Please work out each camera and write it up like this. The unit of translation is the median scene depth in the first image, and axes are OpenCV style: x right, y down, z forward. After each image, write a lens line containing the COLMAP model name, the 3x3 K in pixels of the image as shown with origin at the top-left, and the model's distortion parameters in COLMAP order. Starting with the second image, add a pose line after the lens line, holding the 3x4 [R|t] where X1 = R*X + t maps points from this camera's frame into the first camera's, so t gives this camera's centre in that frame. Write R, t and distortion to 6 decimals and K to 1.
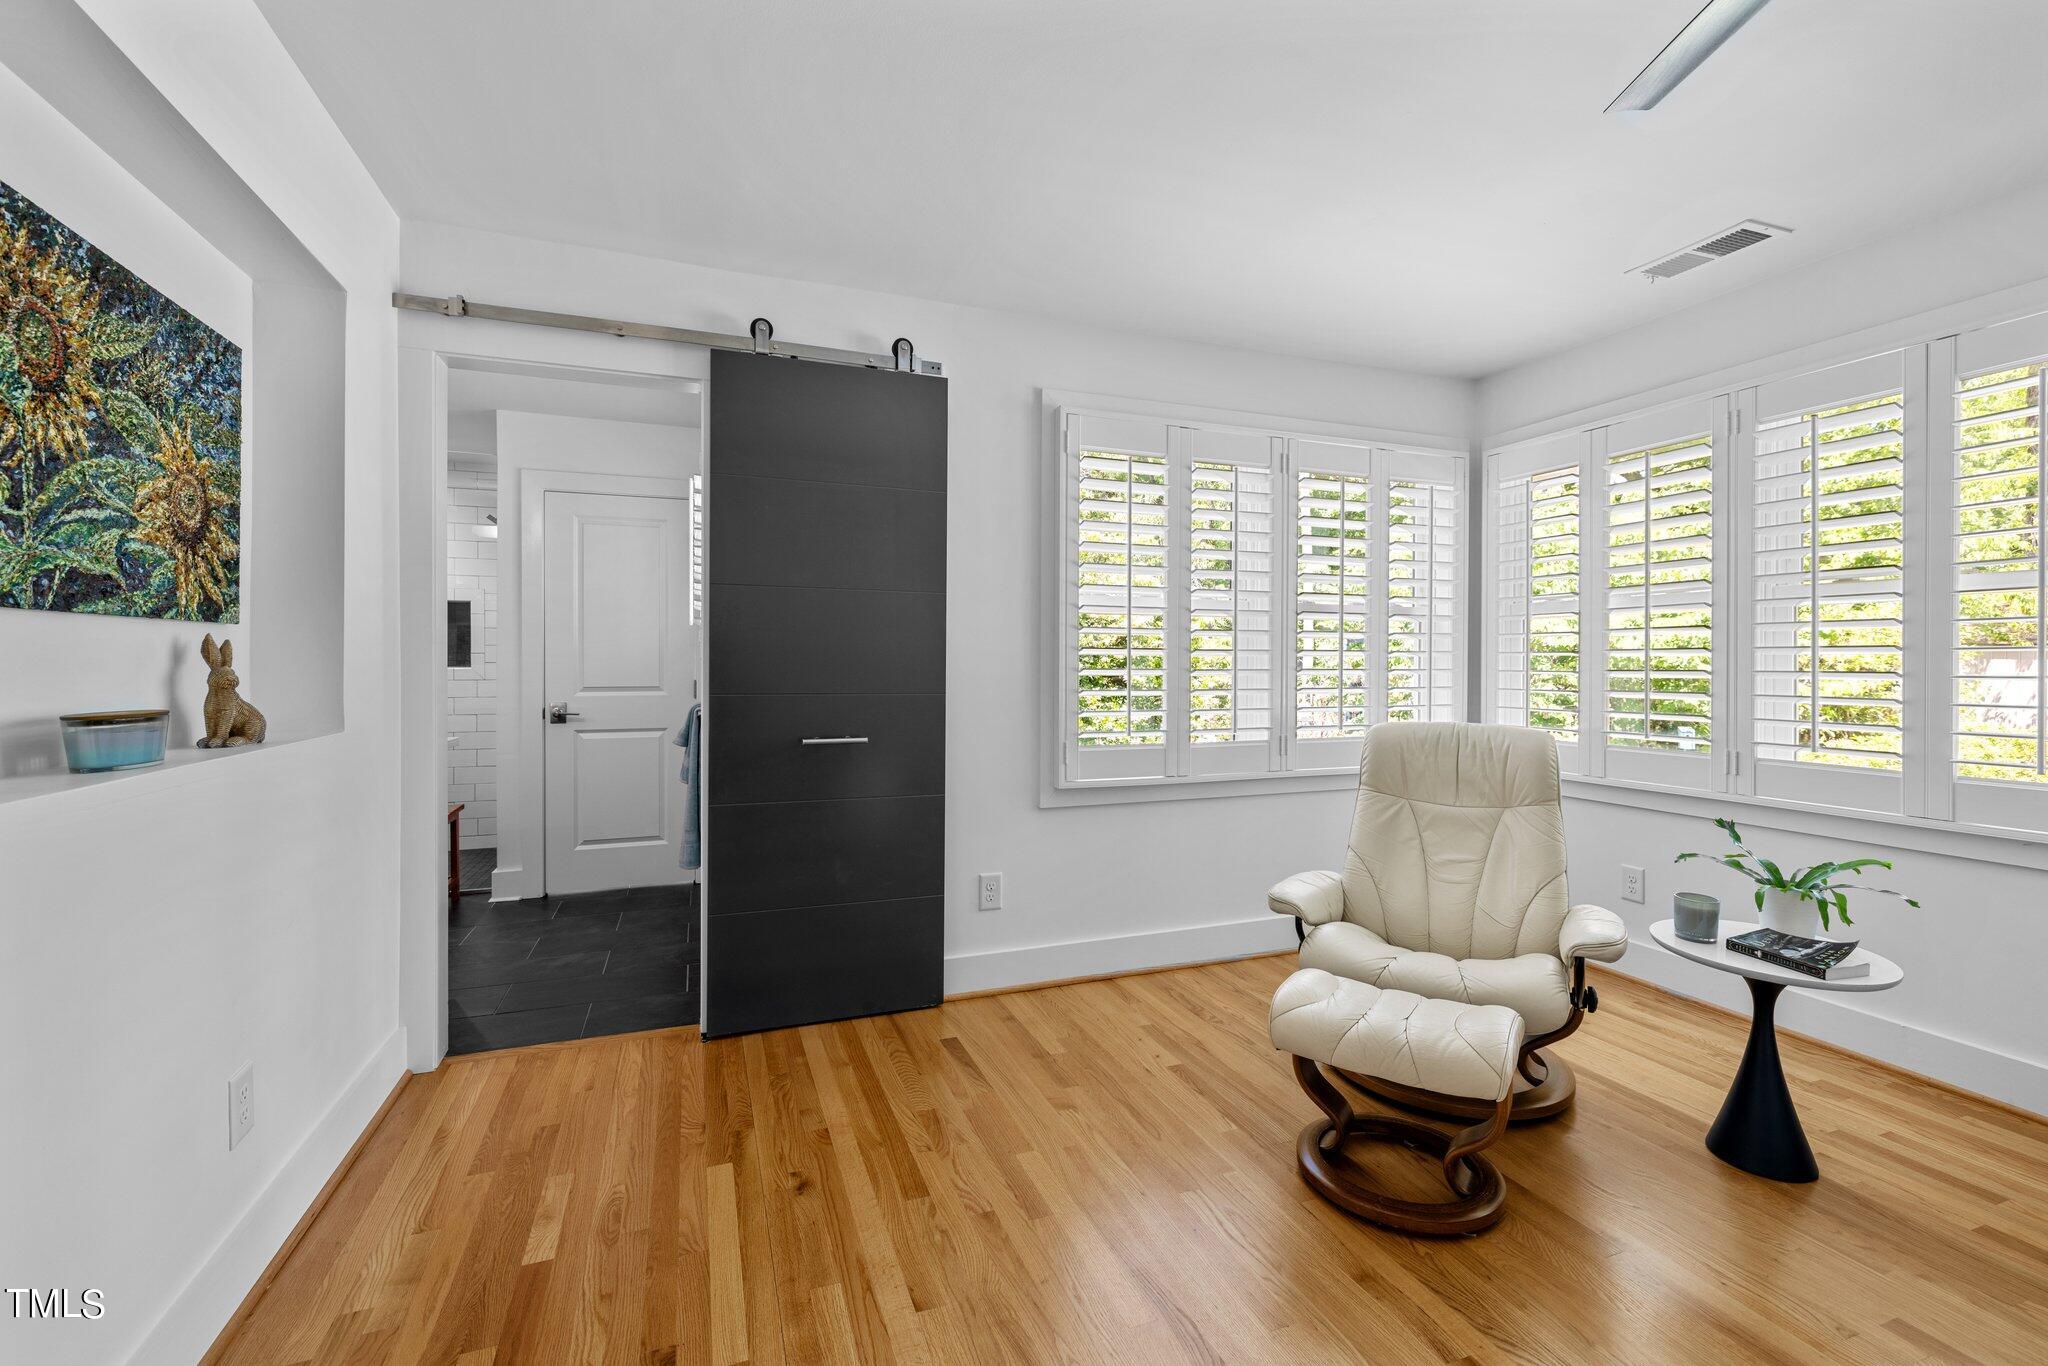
lens RADIAL K [[860.7, 0, 1017.0], [0, 860.7, 659.5], [0, 0, 1]] dist [0.002291, -0.000301]
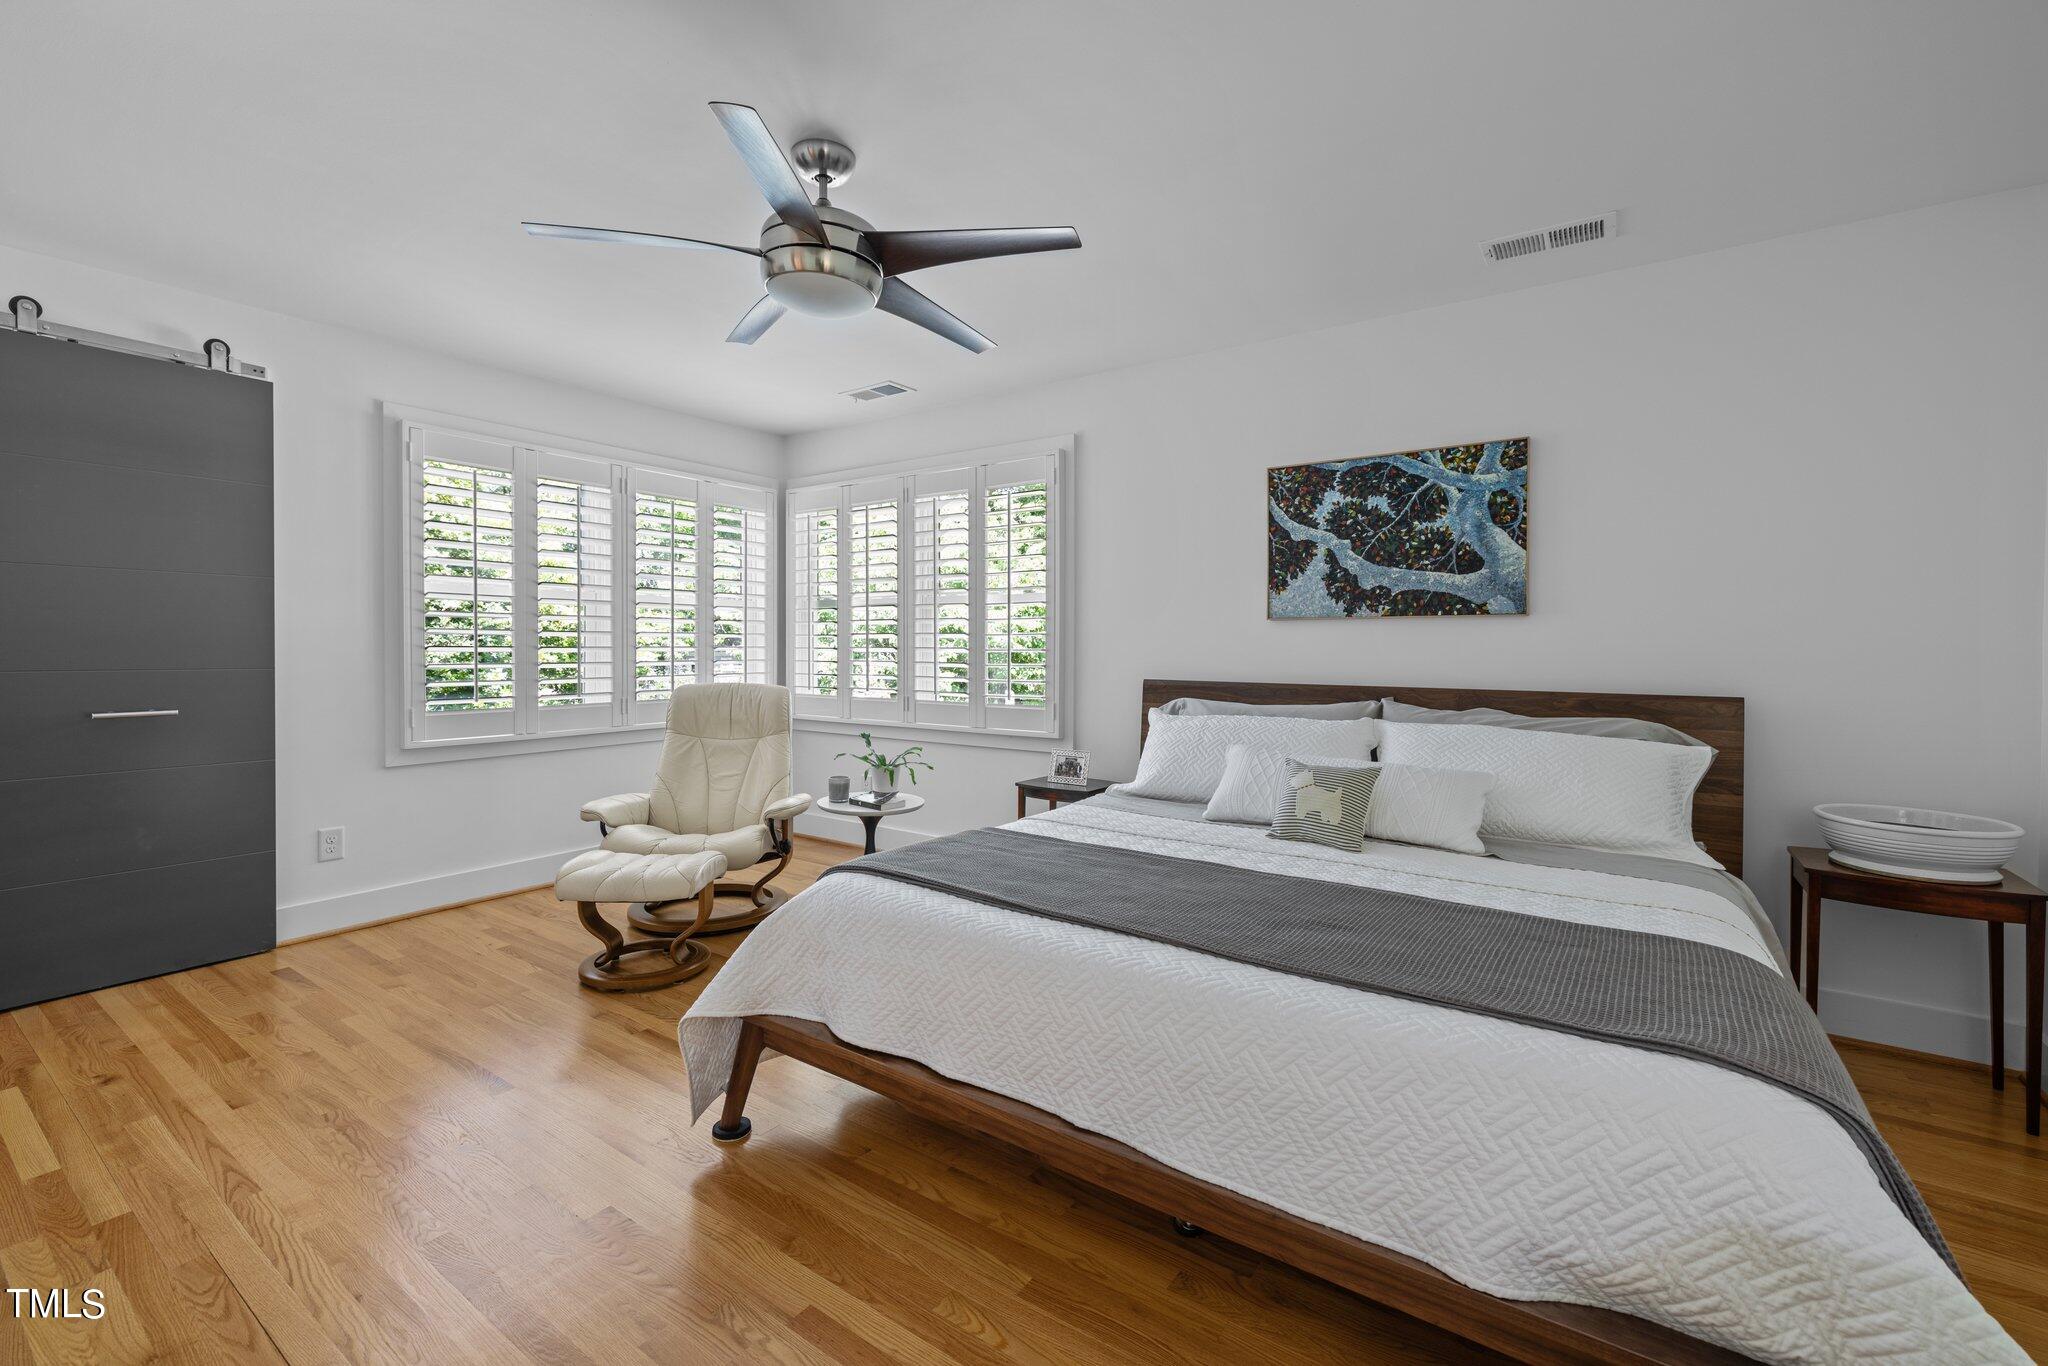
lens RADIAL K [[860.7, 0, 1017.0], [0, 860.7, 659.5], [0, 0, 1]] dist [0.002291, -0.000301]
pose [[0.825253, -0.008284, 0.564702, 0.086262], [-0.004853, 0.999751, 0.021759, -0.000526], [-0.564742, -0.020697, 0.825008, -0.495089]]
